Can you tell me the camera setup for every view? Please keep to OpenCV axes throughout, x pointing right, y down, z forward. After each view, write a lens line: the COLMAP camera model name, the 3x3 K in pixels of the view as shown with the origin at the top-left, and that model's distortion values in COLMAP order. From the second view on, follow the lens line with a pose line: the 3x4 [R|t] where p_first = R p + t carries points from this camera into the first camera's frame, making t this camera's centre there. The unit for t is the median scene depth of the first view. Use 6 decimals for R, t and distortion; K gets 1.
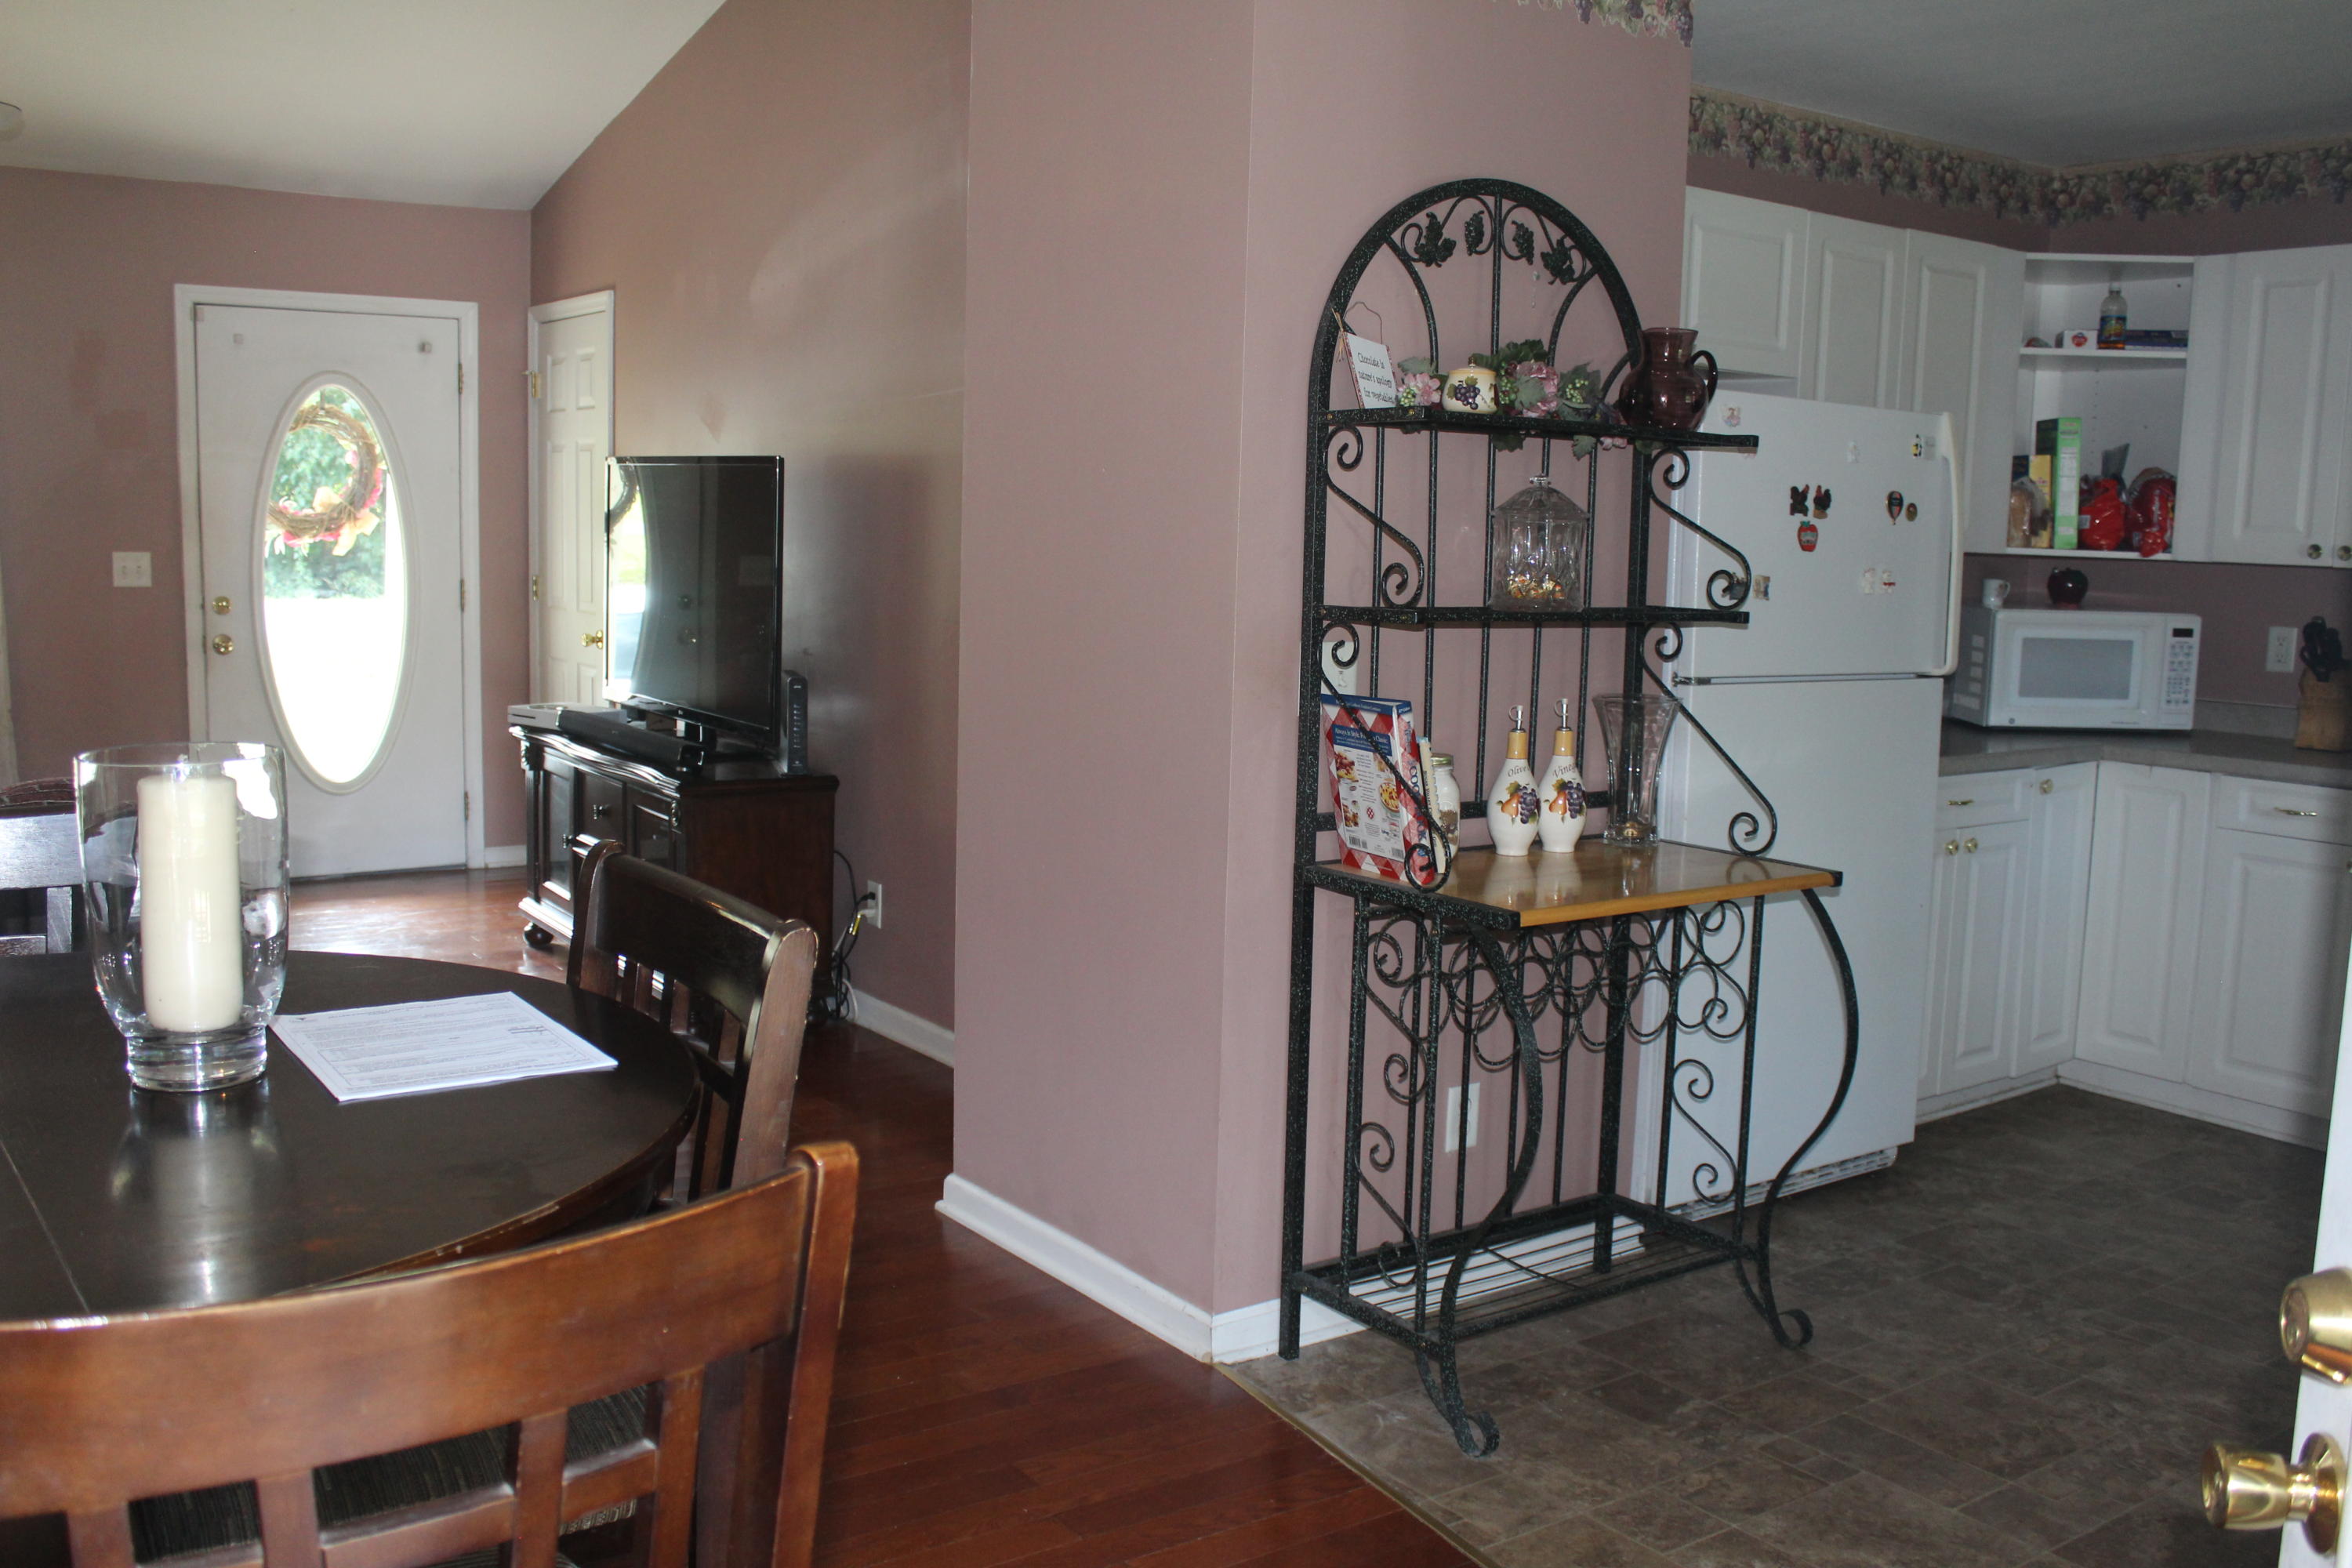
lens RADIAL K [[2093.5, 0, 1176.0], [0, 2093.5, 784.0], [0, 0, 1]] dist [-0.148585, 0.153276]
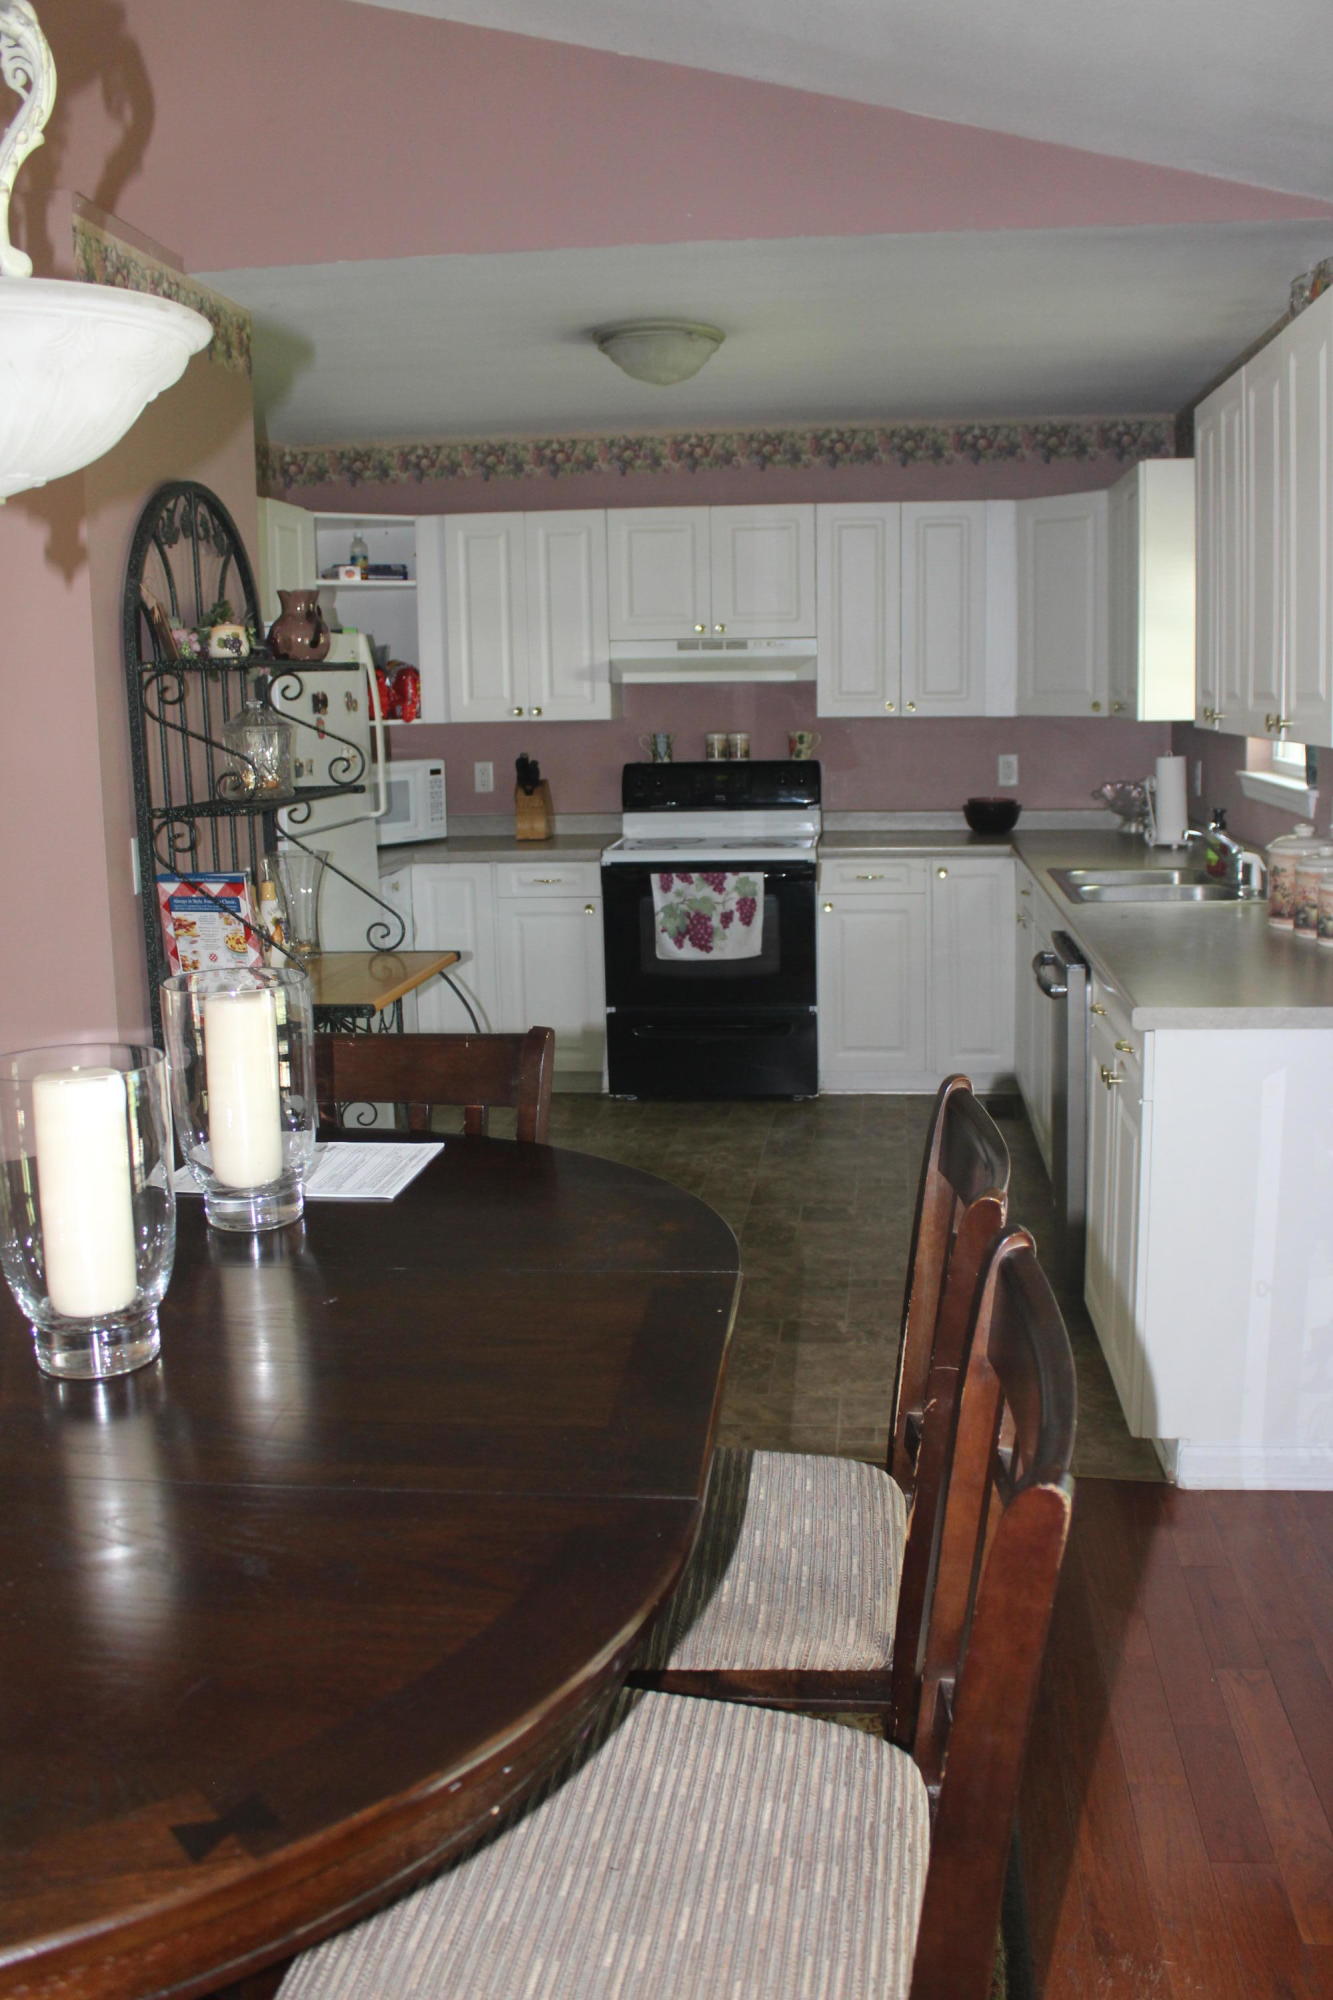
lens RADIAL K [[1780.2, 0, 666.5], [0, 1780.2, 1000.0], [0, 0, 1]] dist [-0.148585, 0.153276]
pose [[0.679807, -0.169763, 0.713473, -0.470590], [0.134129, 0.985211, 0.106620, -0.037054], [-0.721021, 0.023216, 0.692524, -0.003240]]
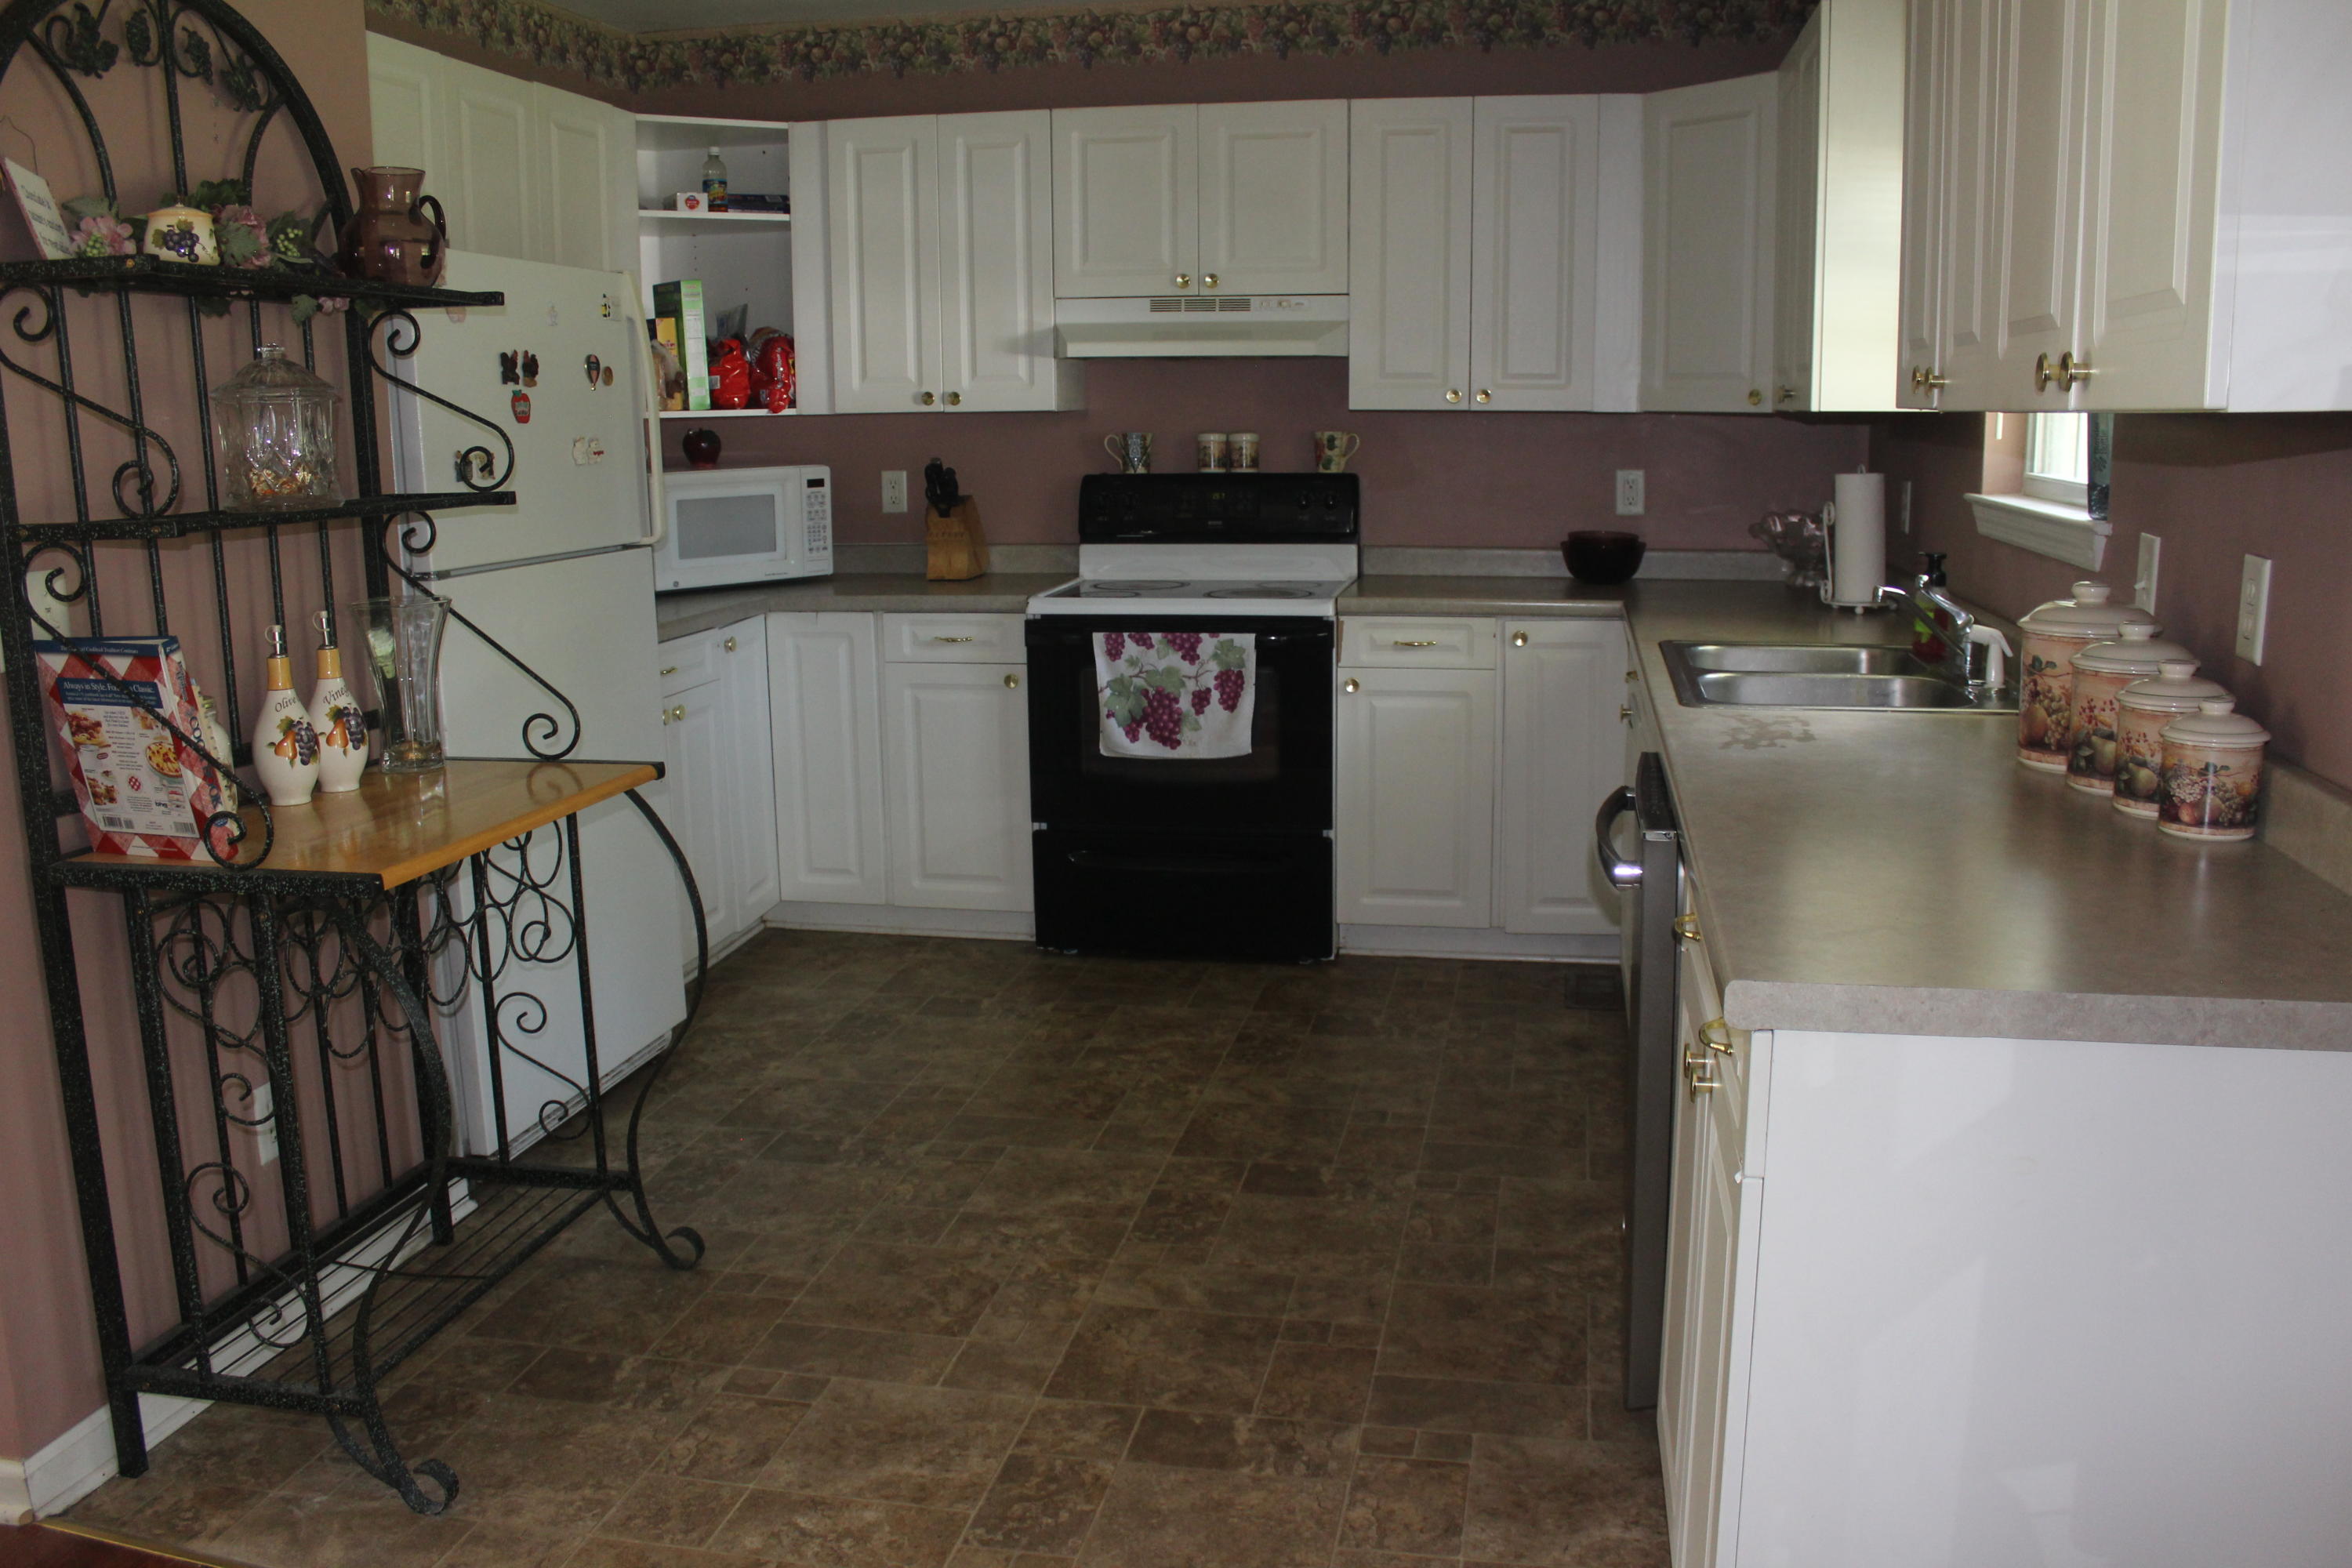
lens RADIAL K [[1956.5, 0, 1170.4], [0, 1956.5, 796.5], [0, 0, 1]] dist [-0.164560, 0.150824]
pose [[0.734235, -0.167485, 0.657912, -0.079123], [0.118165, 0.985827, 0.119089, -0.017579], [-0.668533, -0.009697, 0.743619, 0.187859]]
